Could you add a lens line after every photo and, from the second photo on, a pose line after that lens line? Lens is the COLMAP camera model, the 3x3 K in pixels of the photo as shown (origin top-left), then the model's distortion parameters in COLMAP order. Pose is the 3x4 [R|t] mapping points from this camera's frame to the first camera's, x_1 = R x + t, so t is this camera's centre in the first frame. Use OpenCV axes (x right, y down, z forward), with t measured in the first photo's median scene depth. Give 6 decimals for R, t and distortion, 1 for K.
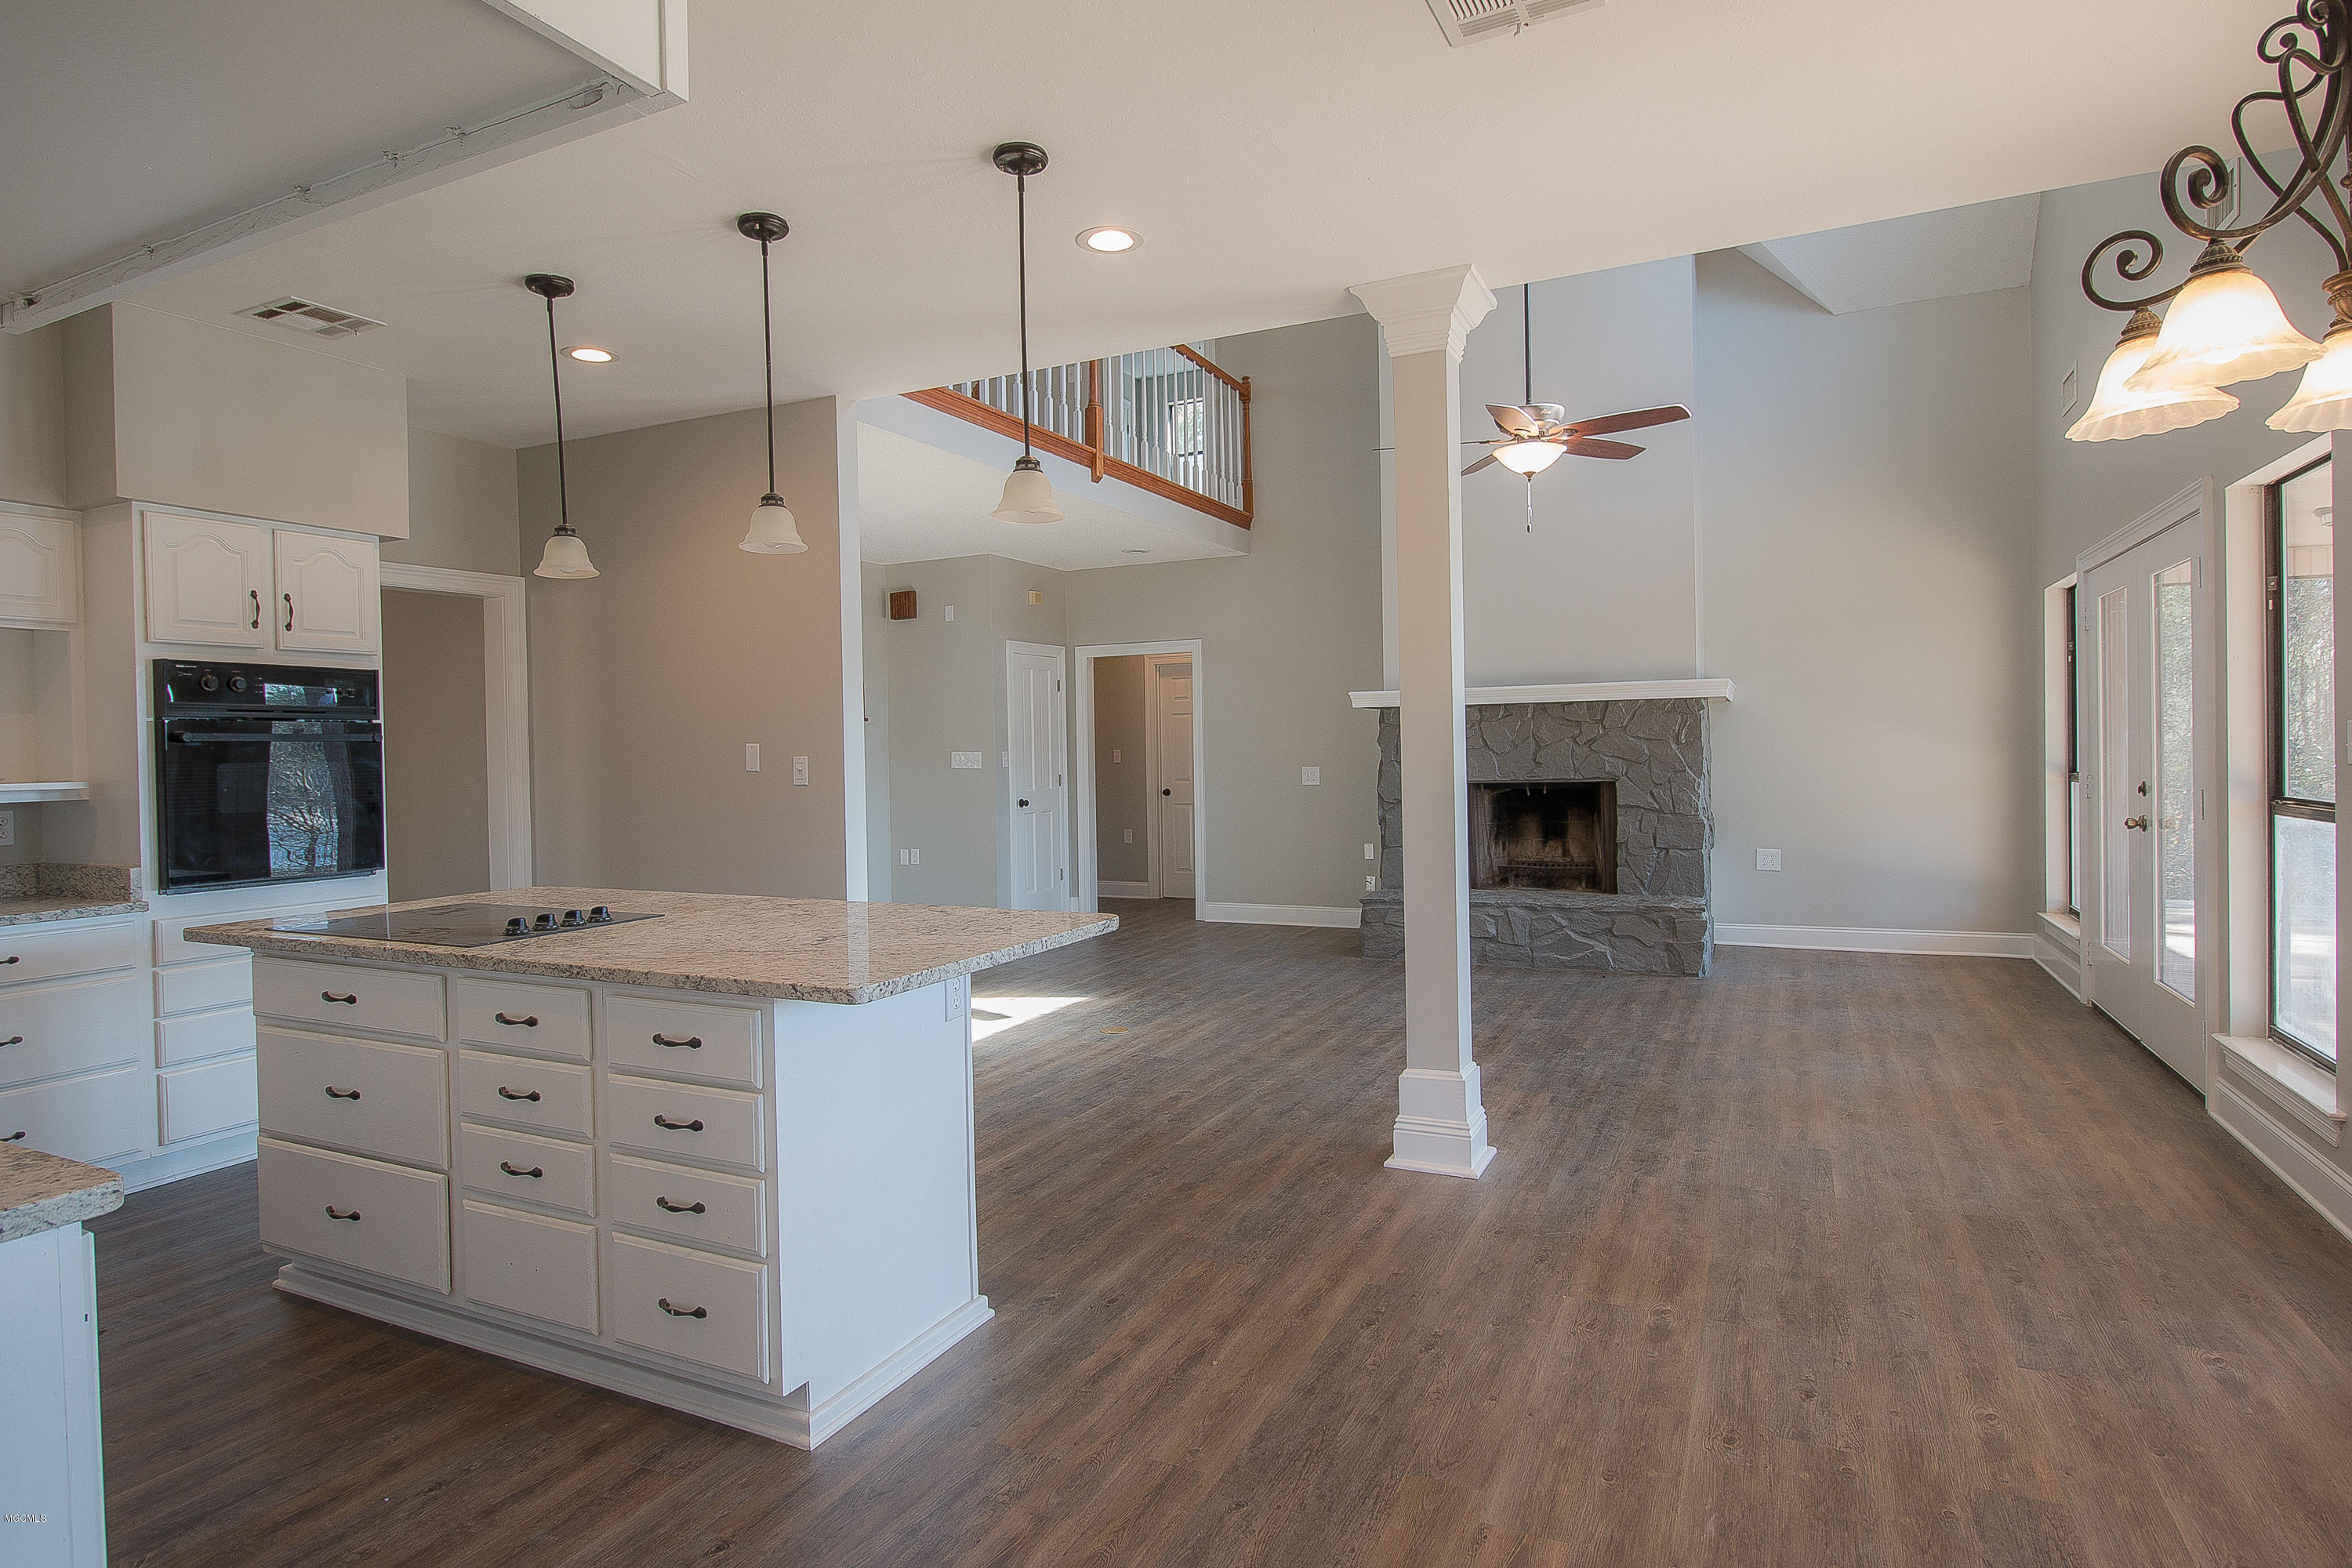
lens RADIAL K [[1257.7, 0, 1167.7], [0, 1257.7, 770.0], [0, 0, 1]] dist [-0.000583, -0.003568]
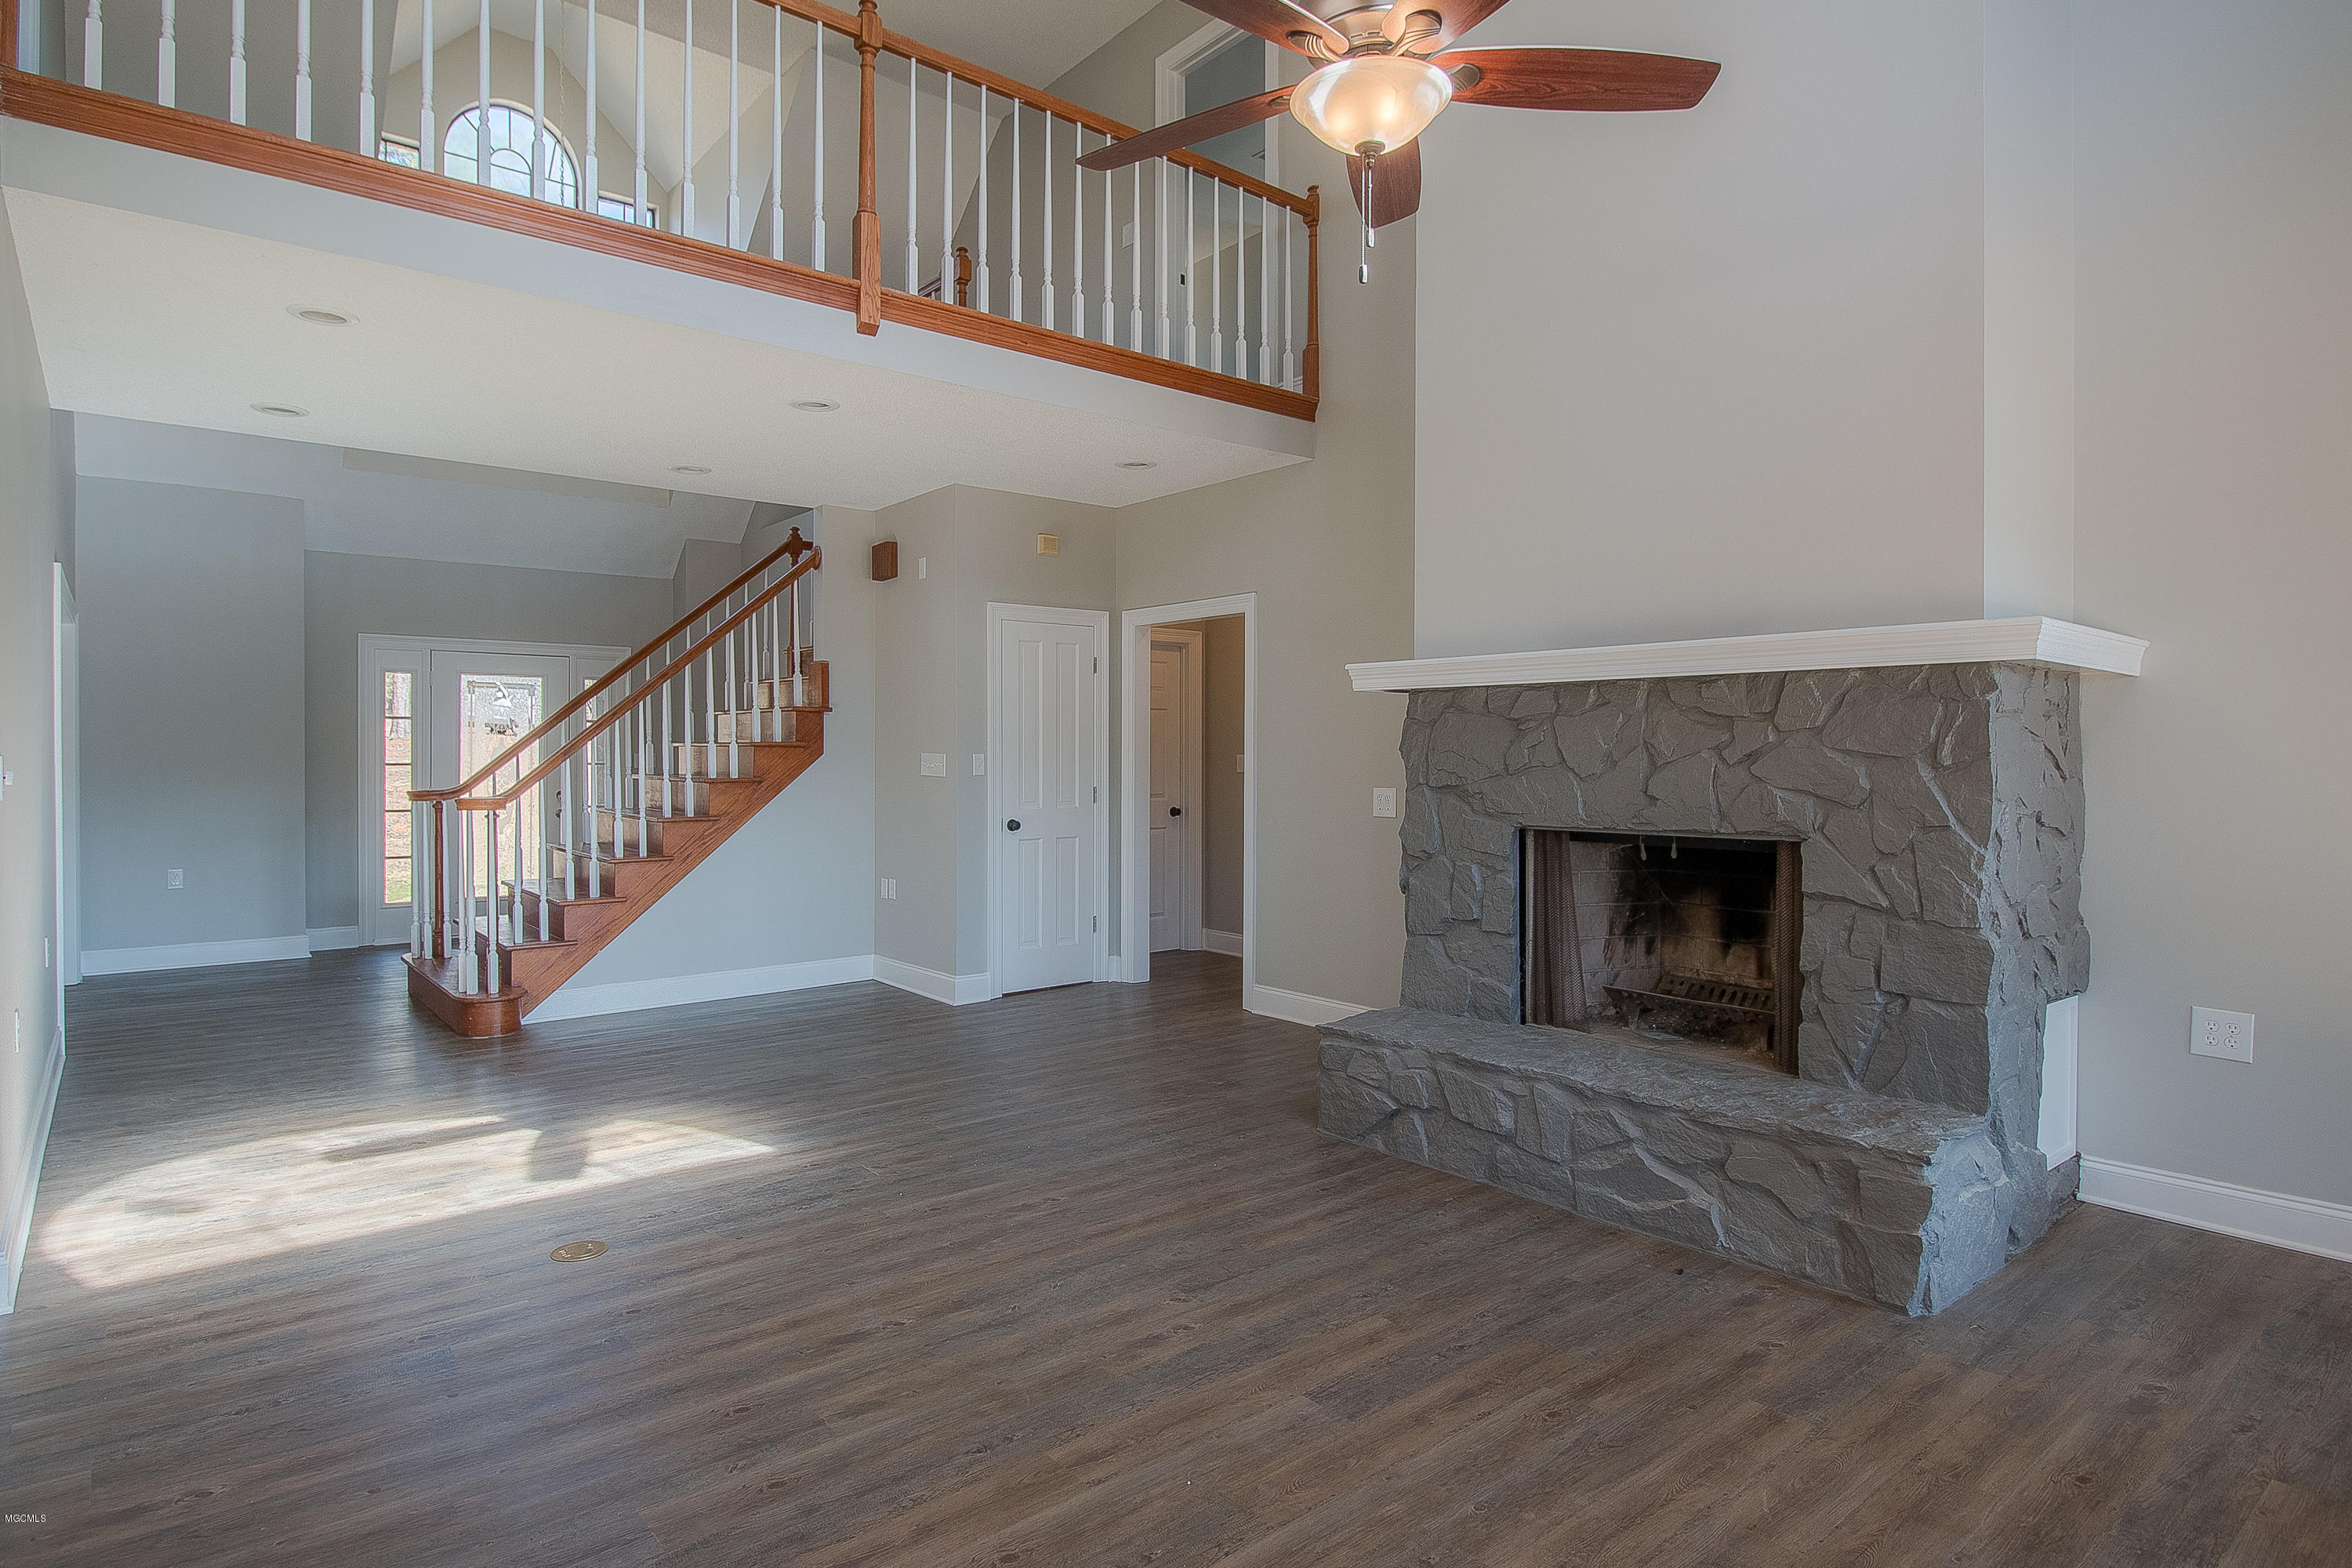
lens RADIAL K [[1257.7, 0, 1158.9], [0, 1257.7, 772.5], [0, 0, 1]] dist [-0.000583, -0.003568]
pose [[0.907025, 0.025990, -0.420274, 0.348984], [-0.025451, 0.999652, 0.006890, -0.014966], [0.420307, 0.004447, 0.907371, 0.484494]]
